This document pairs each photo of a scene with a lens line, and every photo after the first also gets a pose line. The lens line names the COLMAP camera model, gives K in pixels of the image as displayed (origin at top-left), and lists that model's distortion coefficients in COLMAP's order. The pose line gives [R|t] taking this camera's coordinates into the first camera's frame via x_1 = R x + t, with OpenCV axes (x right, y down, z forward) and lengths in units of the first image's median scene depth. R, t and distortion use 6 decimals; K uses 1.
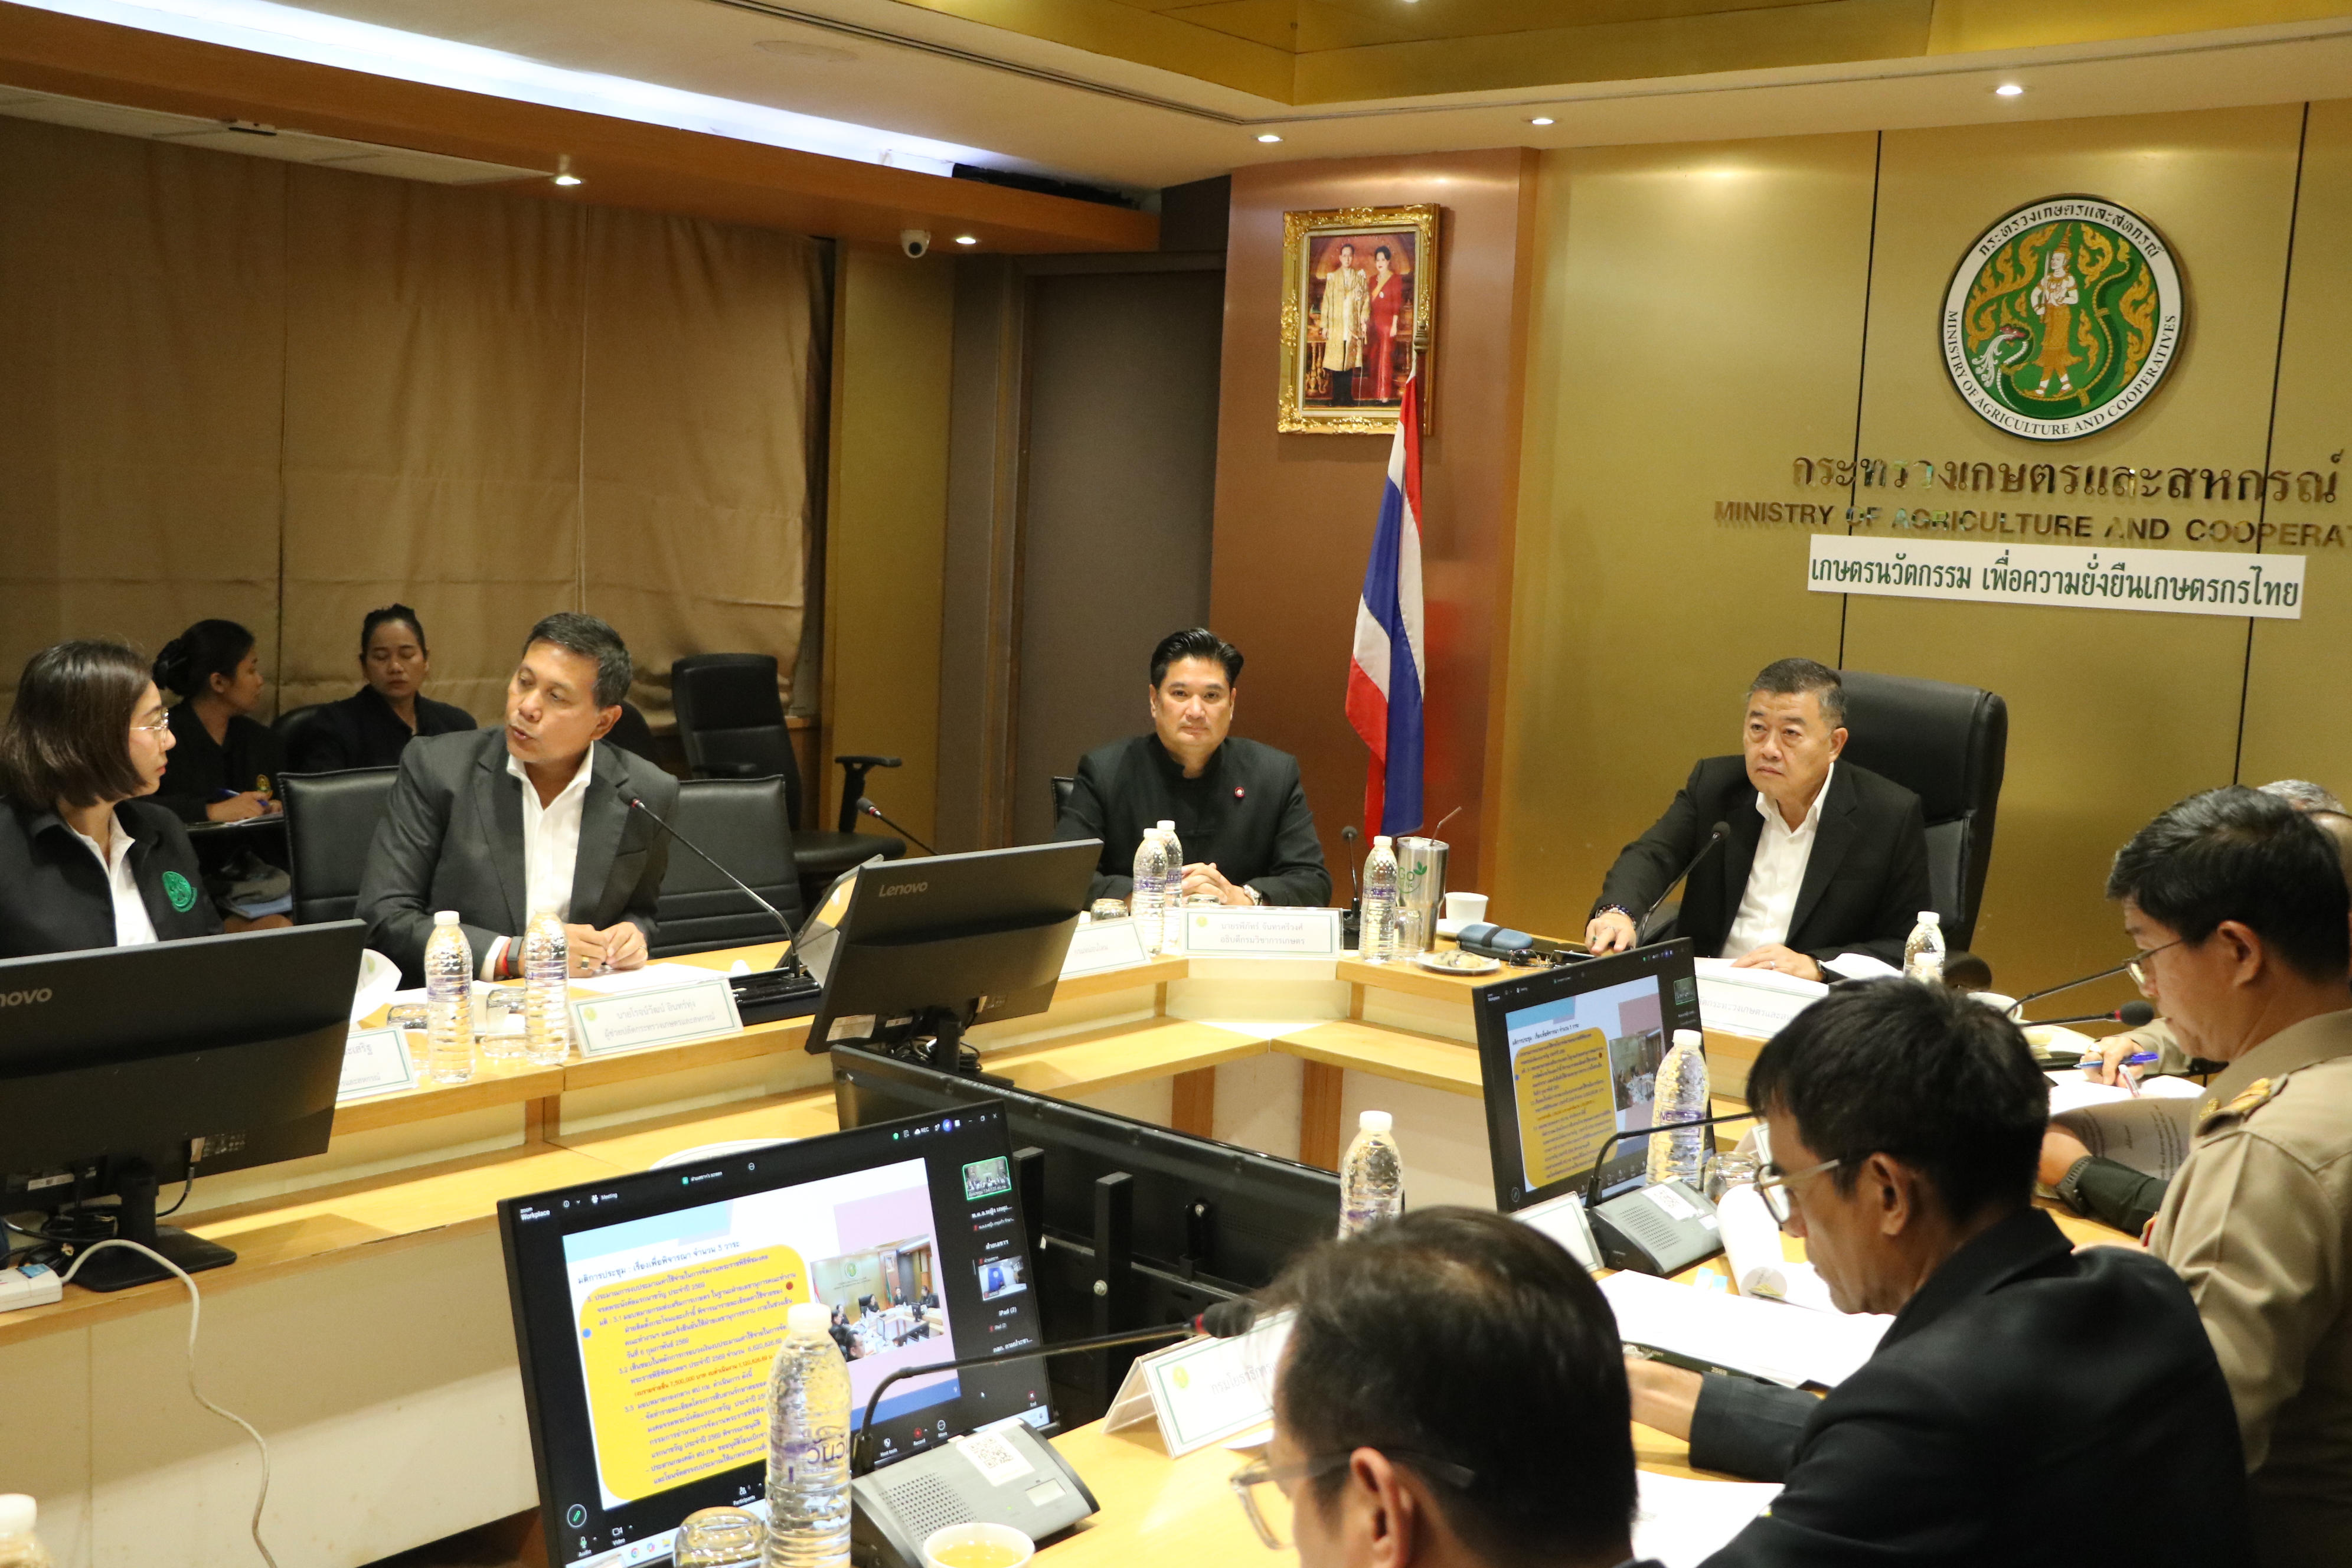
lens RADIAL K [[2517.4, 0, 1176.0], [0, 2517.4, 784.0], [0, 0, 1]] dist [-0.081038, 0.260519]
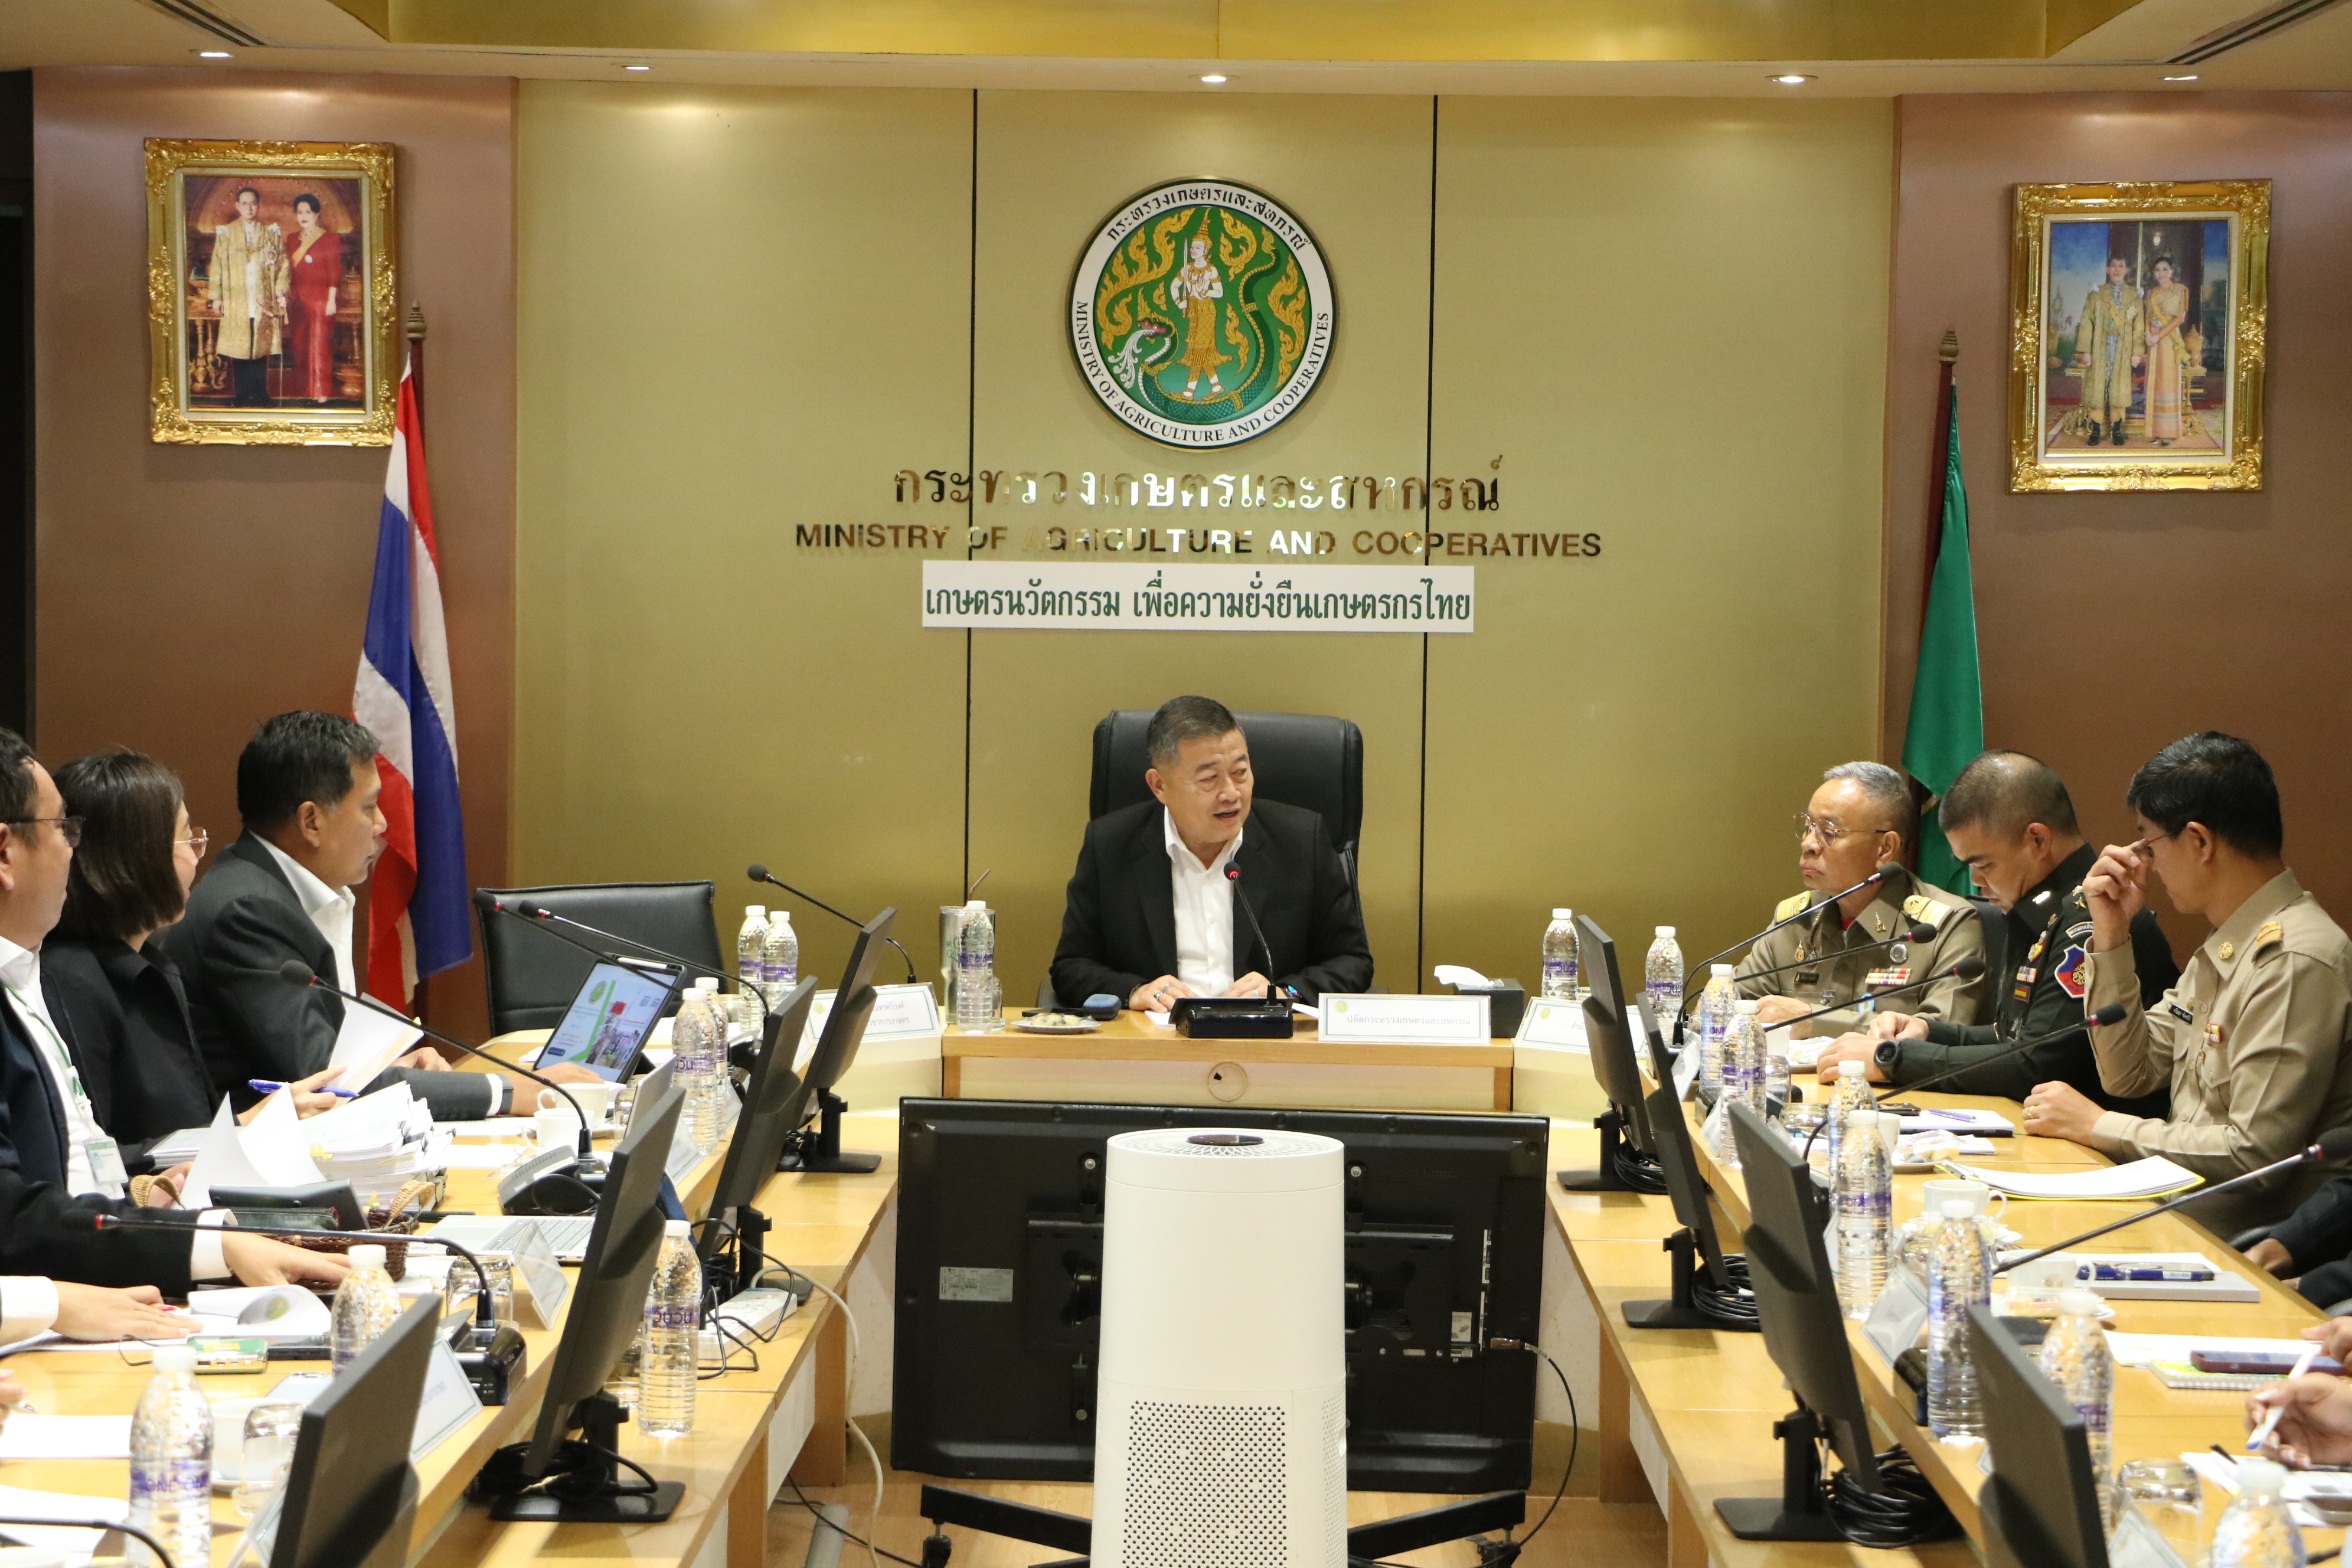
lens RADIAL K [[5067.3, 0, 1161.4], [0, 5067.3, 789.6], [0, 0, 1]] dist [0.313563, 0.386449]
pose [[0.770377, -0.061404, 0.634625, -0.825527], [0.092176, 0.995621, -0.015560, 0.012160], [-0.630890, 0.070484, 0.772664, -0.392080]]
